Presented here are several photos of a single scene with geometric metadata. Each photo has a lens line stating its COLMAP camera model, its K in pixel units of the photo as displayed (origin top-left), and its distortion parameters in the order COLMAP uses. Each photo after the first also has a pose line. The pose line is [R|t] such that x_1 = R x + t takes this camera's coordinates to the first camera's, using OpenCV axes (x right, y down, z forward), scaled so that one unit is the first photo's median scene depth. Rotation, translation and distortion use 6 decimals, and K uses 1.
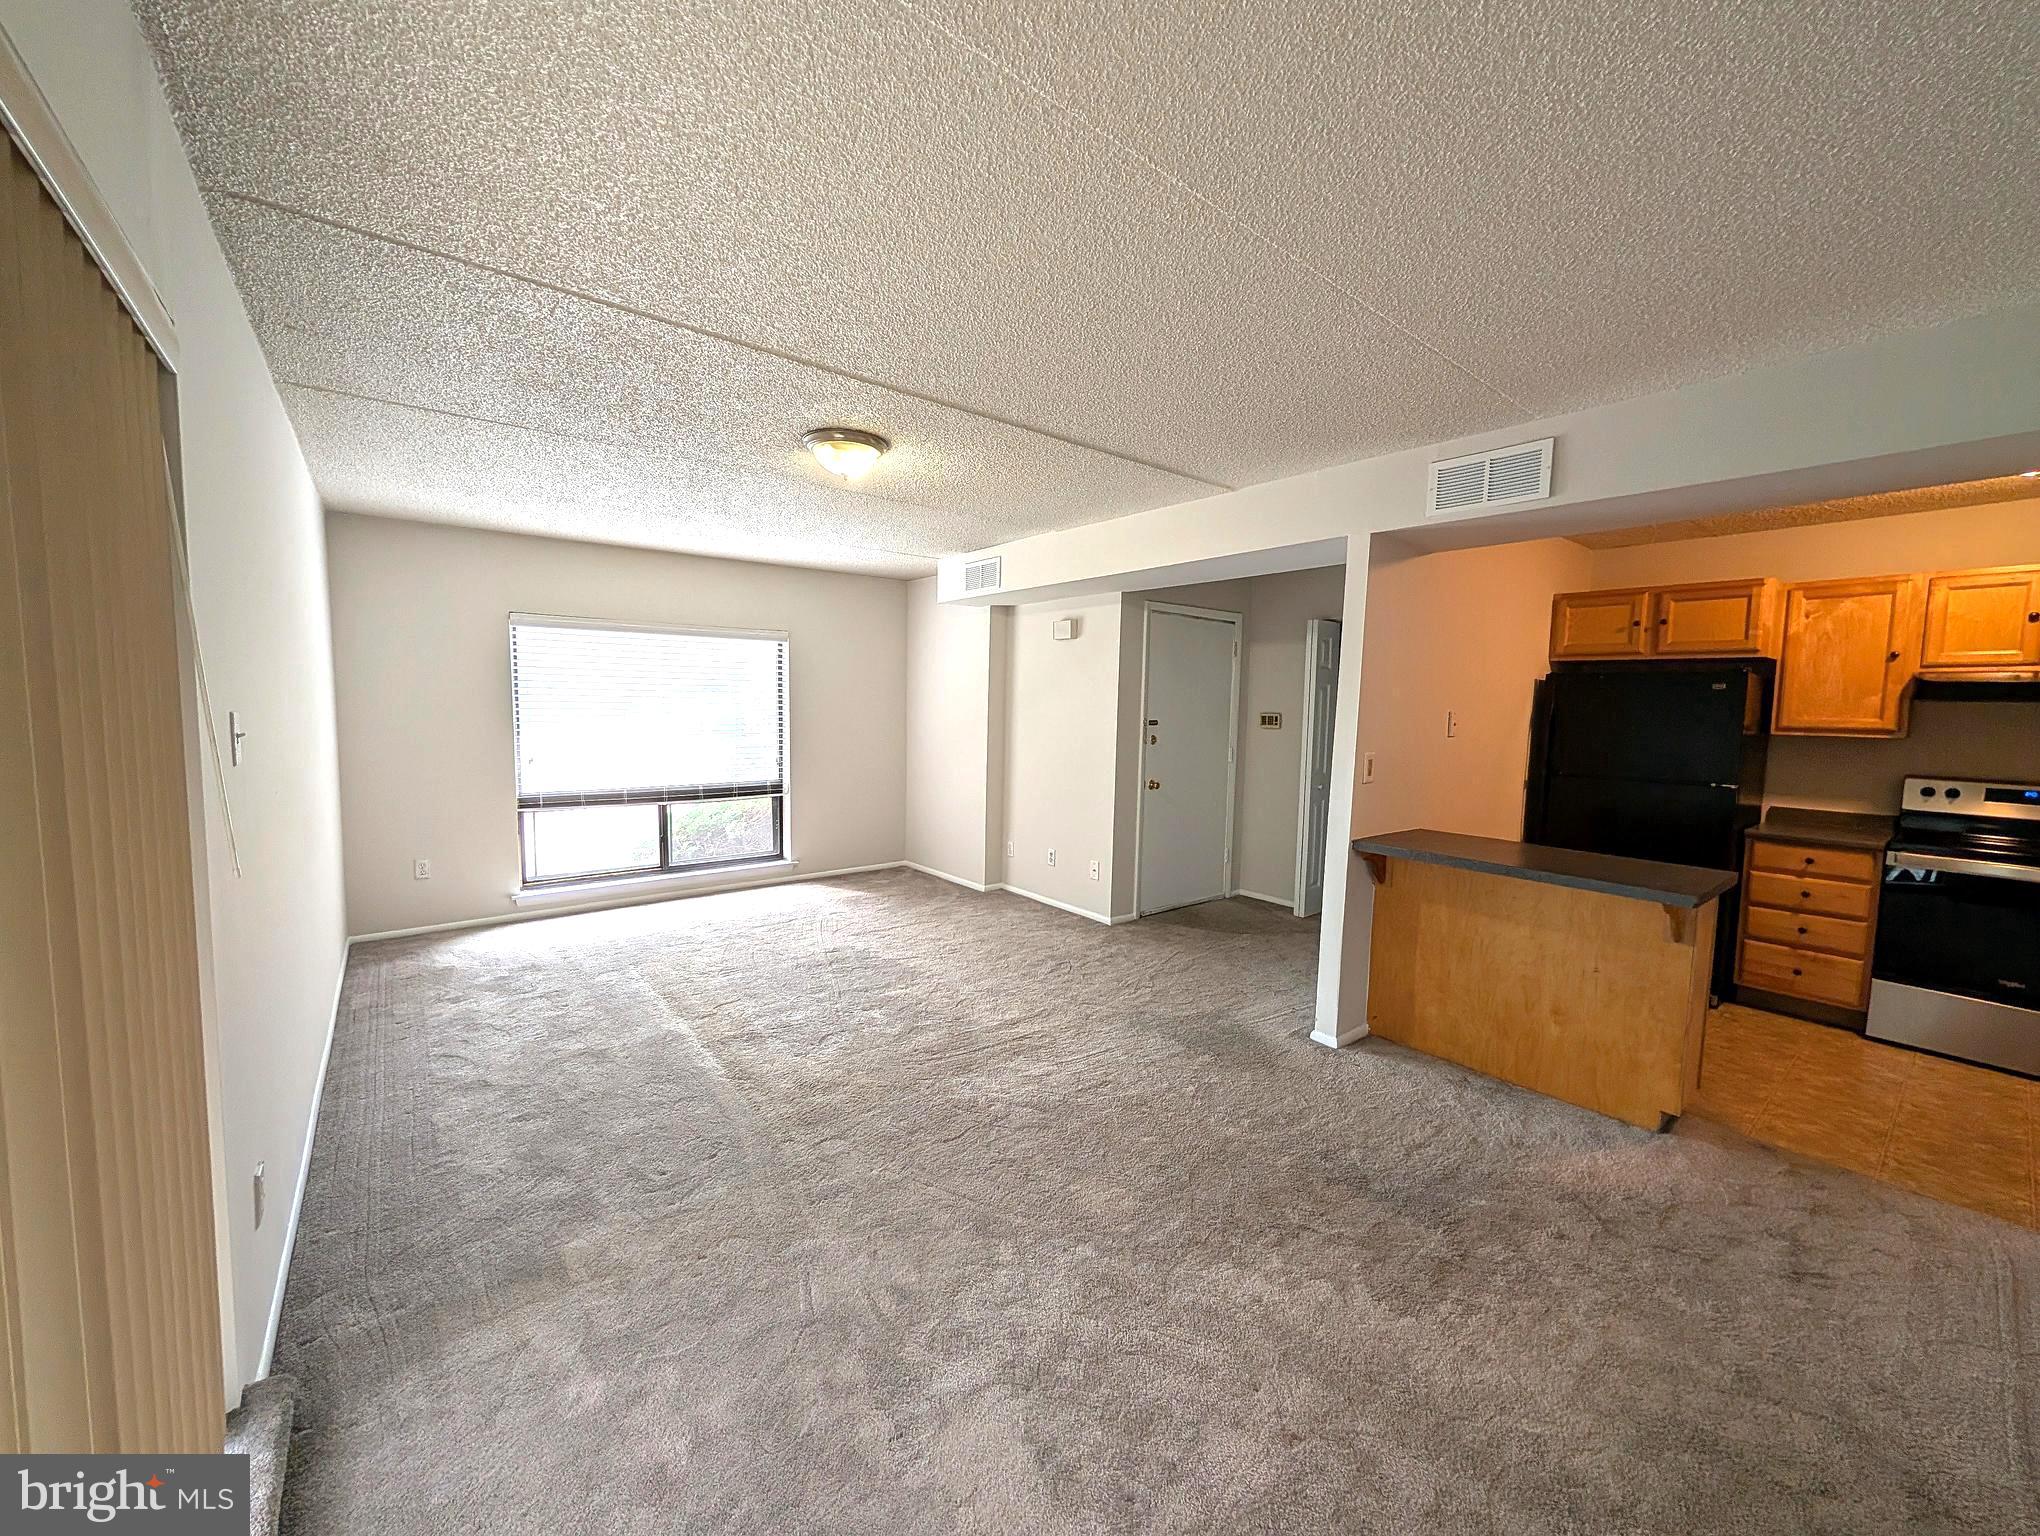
lens RADIAL K [[774.1, 0, 1010.2], [0, 774.1, 765.0], [0, 0, 1]] dist [-0.001535, -0.000449]
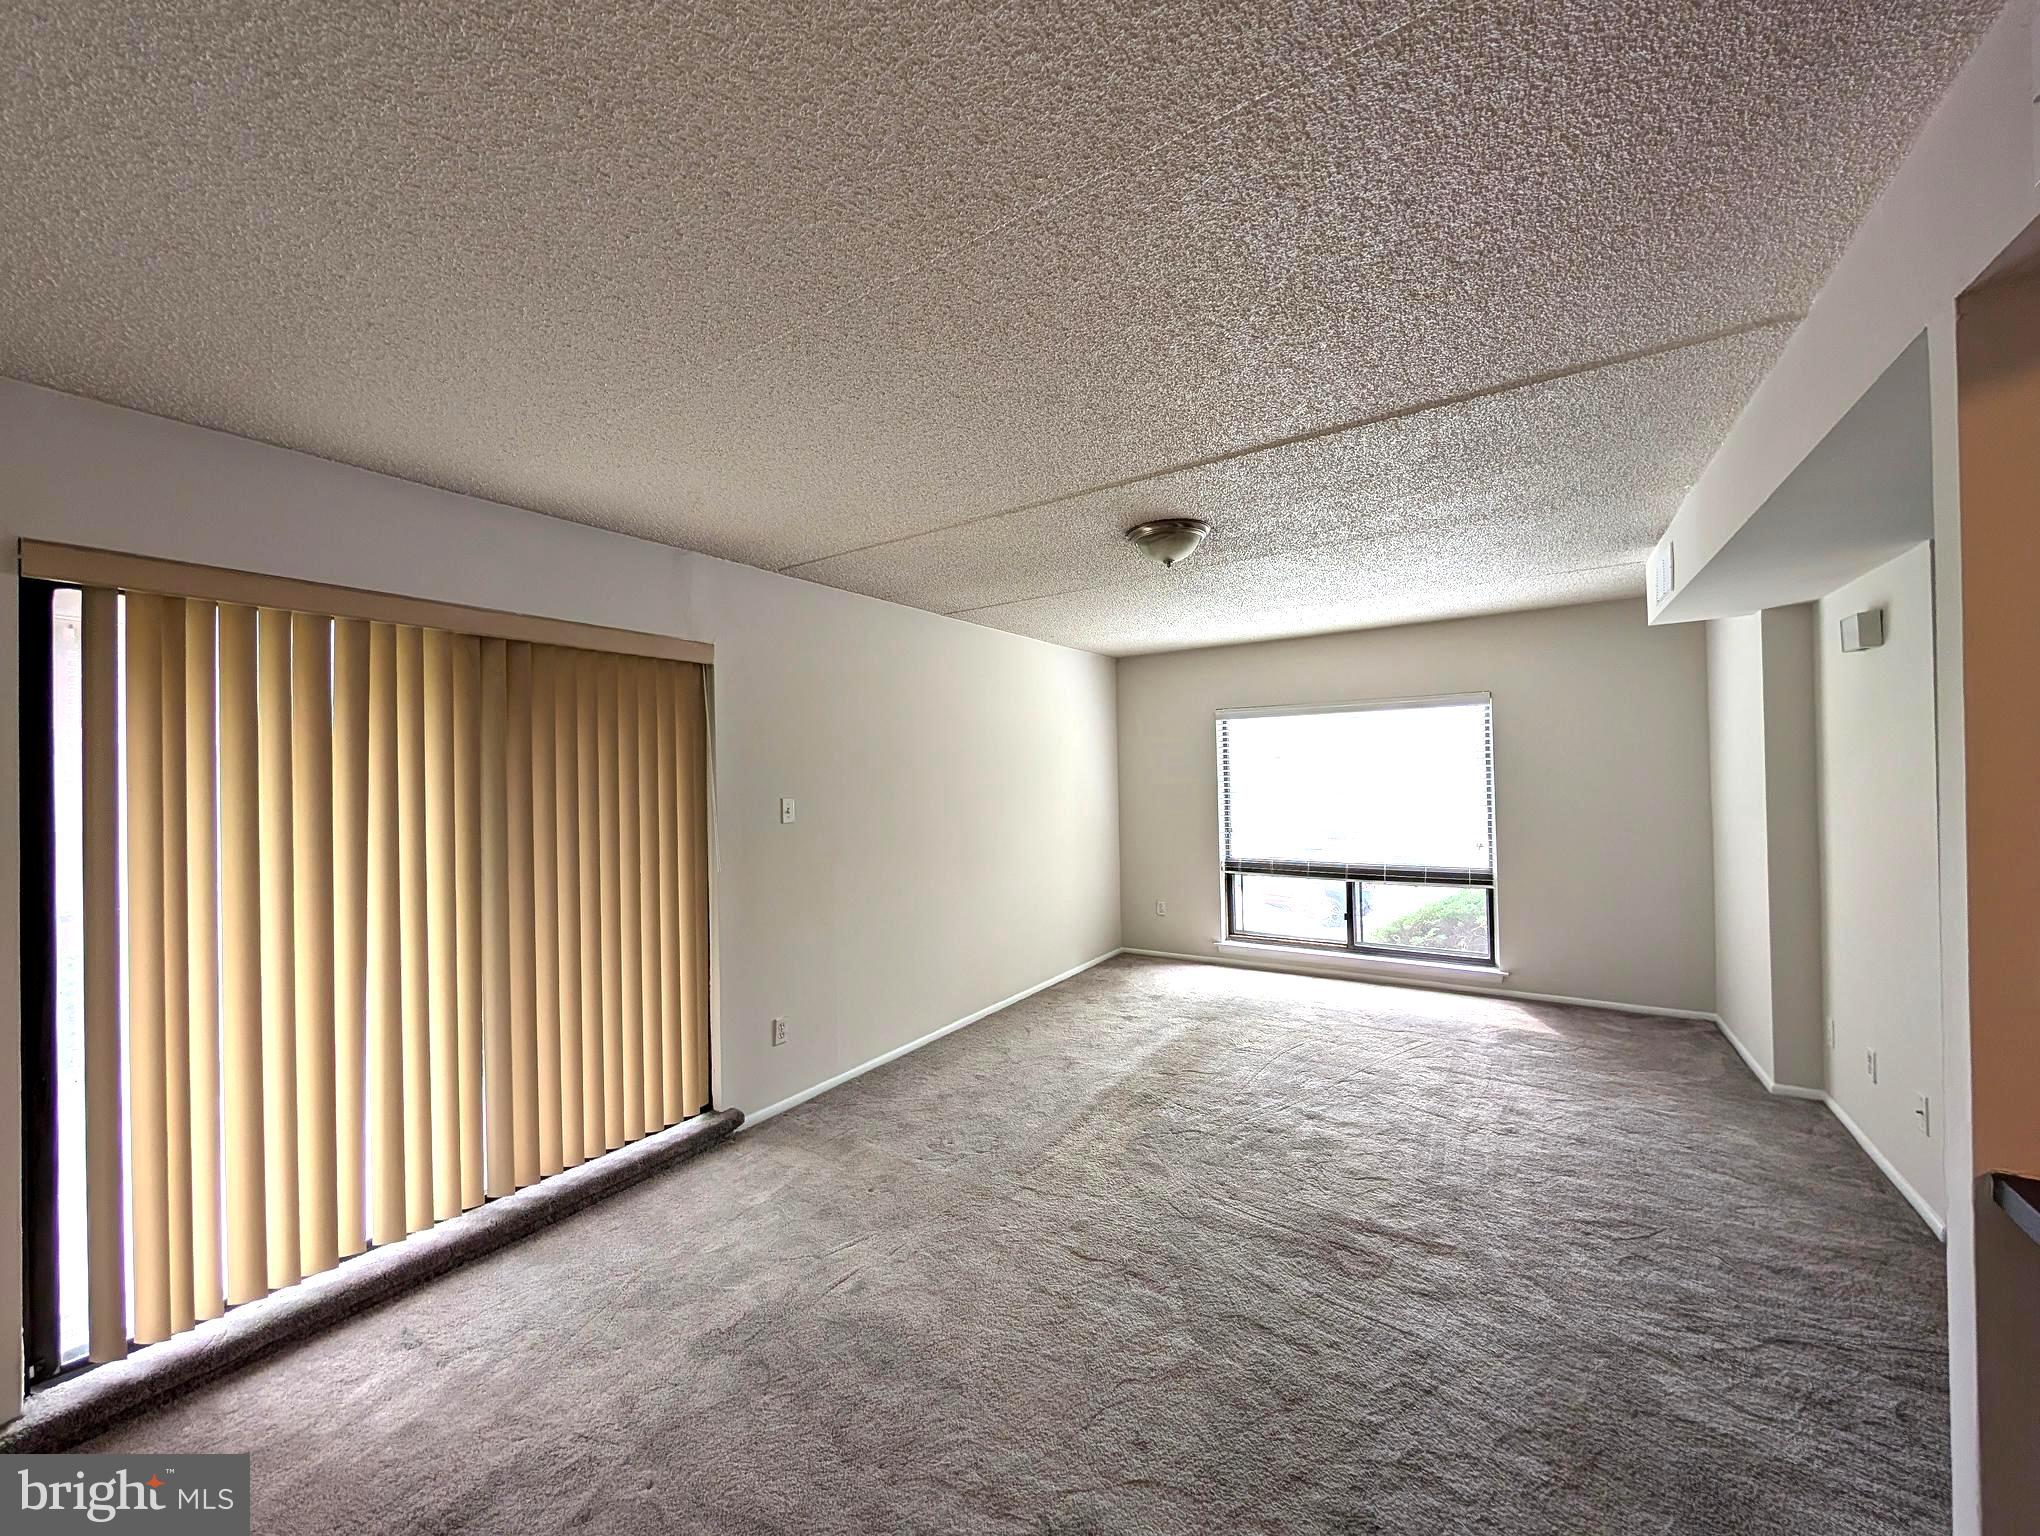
lens RADIAL K [[774.1, 0, 1015.0], [0, 774.1, 763.4], [0, 0, 1]] dist [-0.001535, -0.000449]
pose [[0.317592, -0.034247, -0.947609, 0.399409], [-0.054145, 0.997062, -0.054181, -0.025725], [0.946680, 0.068515, 0.314804, 0.295954]]
